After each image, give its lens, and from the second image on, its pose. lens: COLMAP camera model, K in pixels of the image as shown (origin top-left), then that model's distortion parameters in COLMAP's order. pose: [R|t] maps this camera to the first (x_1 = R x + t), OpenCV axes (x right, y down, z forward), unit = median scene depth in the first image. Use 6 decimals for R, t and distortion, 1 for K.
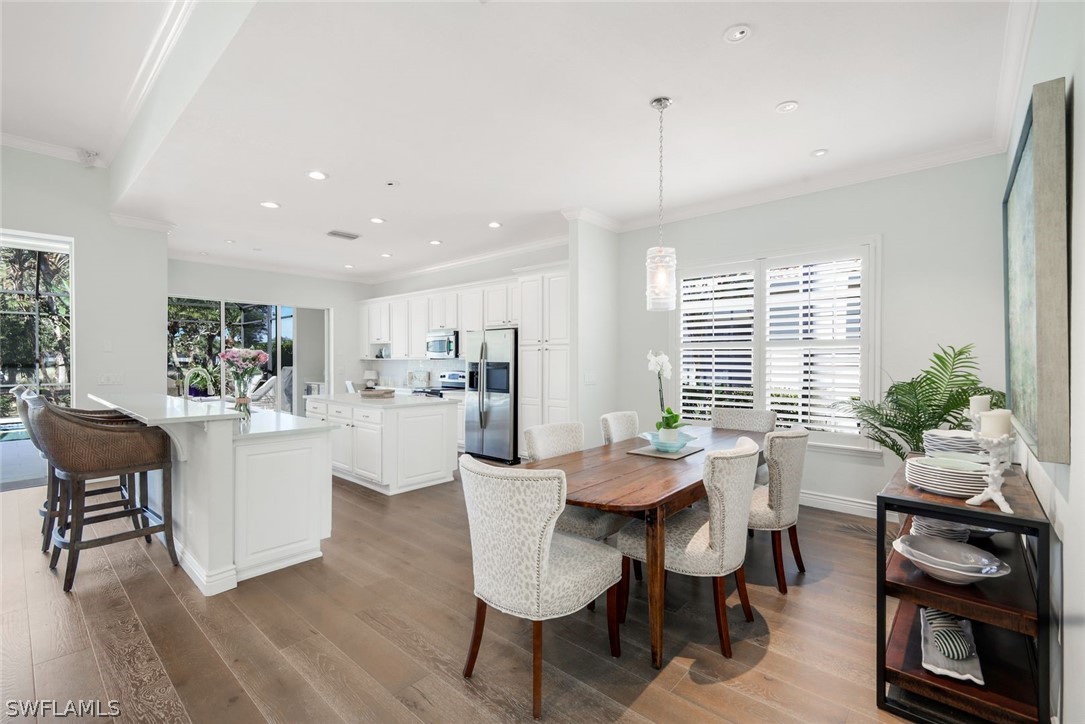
lens RADIAL K [[475.2, 0, 550.9], [0, 475.2, 360.8], [0, 0, 1]] dist [0.008652, -0.000641]
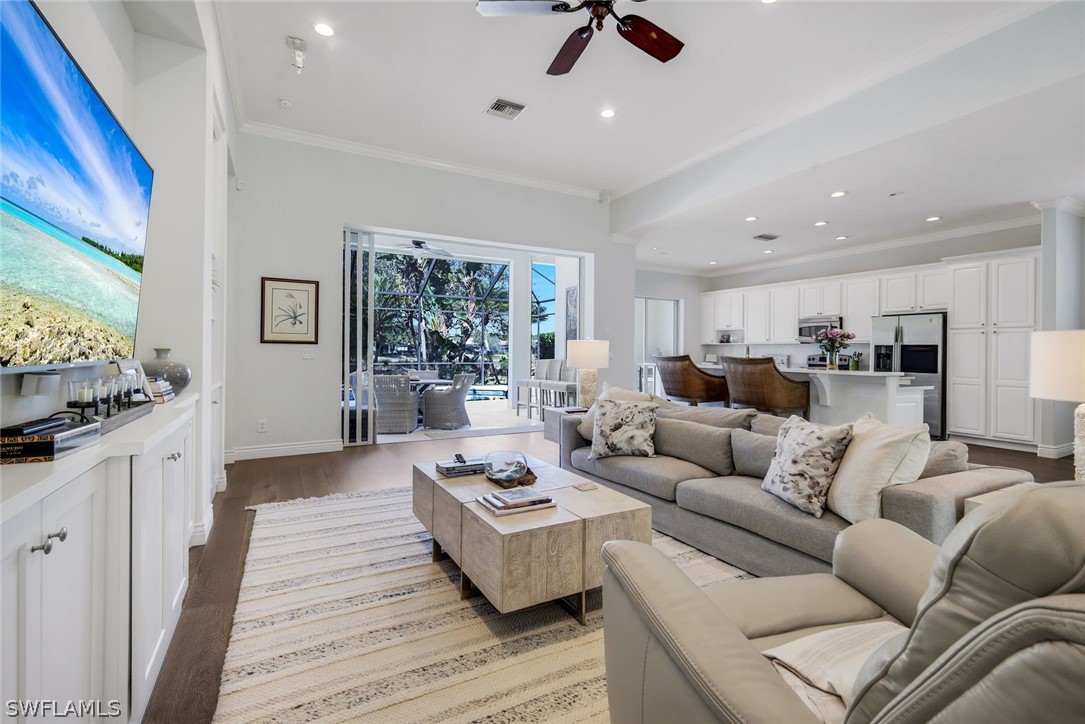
lens RADIAL K [[498.3, 0, 553.4], [0, 498.3, 347.2], [0, 0, 1]] dist [0.012057, -0.001008]
pose [[0.943577, 0.007695, -0.331064, -0.441022], [-0.011389, 0.999893, -0.009220, 0.024540], [0.330958, 0.012470, 0.943563, -0.298935]]
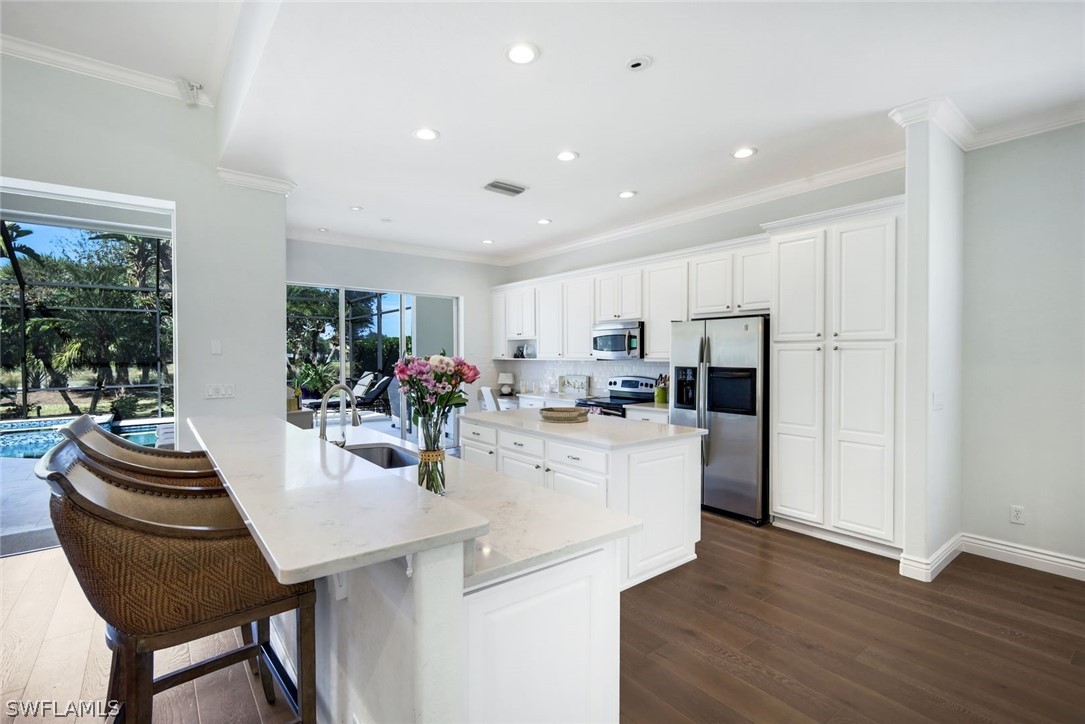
lens RADIAL K [[498.3, 0, 555.9], [0, 498.3, 357.5], [0, 0, 1]] dist [0.012057, -0.001008]
pose [[0.986525, -0.001747, -0.163602, -0.203458], [0.002422, 0.999989, 0.003927, -0.011817], [0.163594, -0.004270, 0.986519, 0.233518]]
